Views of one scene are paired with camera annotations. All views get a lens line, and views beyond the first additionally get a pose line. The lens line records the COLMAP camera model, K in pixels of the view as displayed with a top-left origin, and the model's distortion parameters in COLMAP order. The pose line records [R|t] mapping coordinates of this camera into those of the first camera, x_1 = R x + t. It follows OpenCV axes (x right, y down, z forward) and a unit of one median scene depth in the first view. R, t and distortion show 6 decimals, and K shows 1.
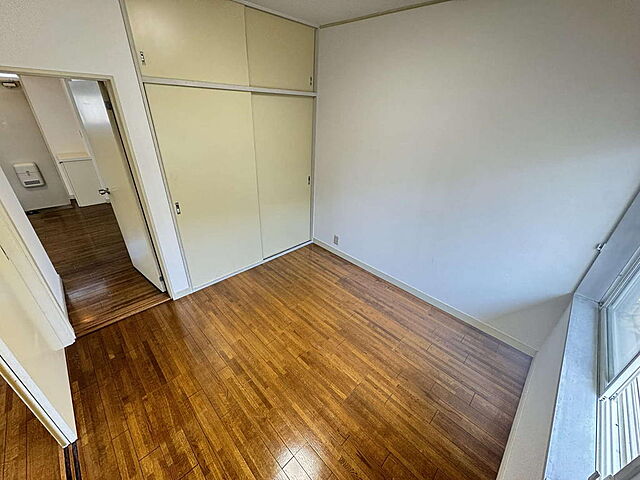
lens RADIAL K [[256.1, 0, 320.0], [0, 256.1, 240.0], [0, 0, 1]] dist [-0.000819, -0.000015]
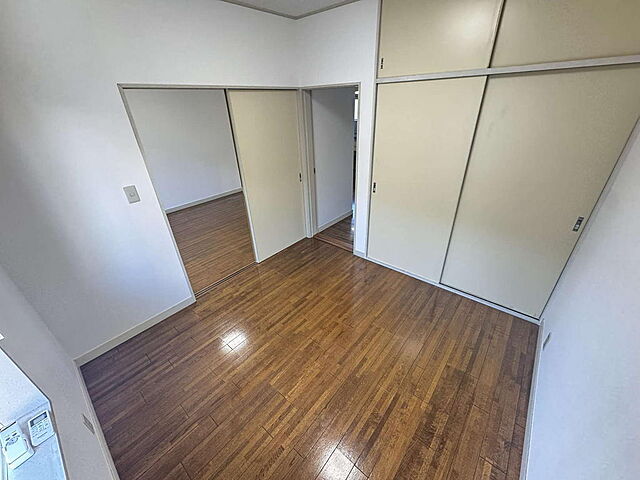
lens RADIAL K [[256.1, 0, 320.0], [0, 256.1, 240.0], [0, 0, 1]] dist [-0.000819, -0.000015]
pose [[0.083131, 0.431801, -0.898130, 0.608866], [-0.427712, 0.829478, 0.359206, -0.241664], [0.900084, 0.354279, 0.253642, 0.551450]]
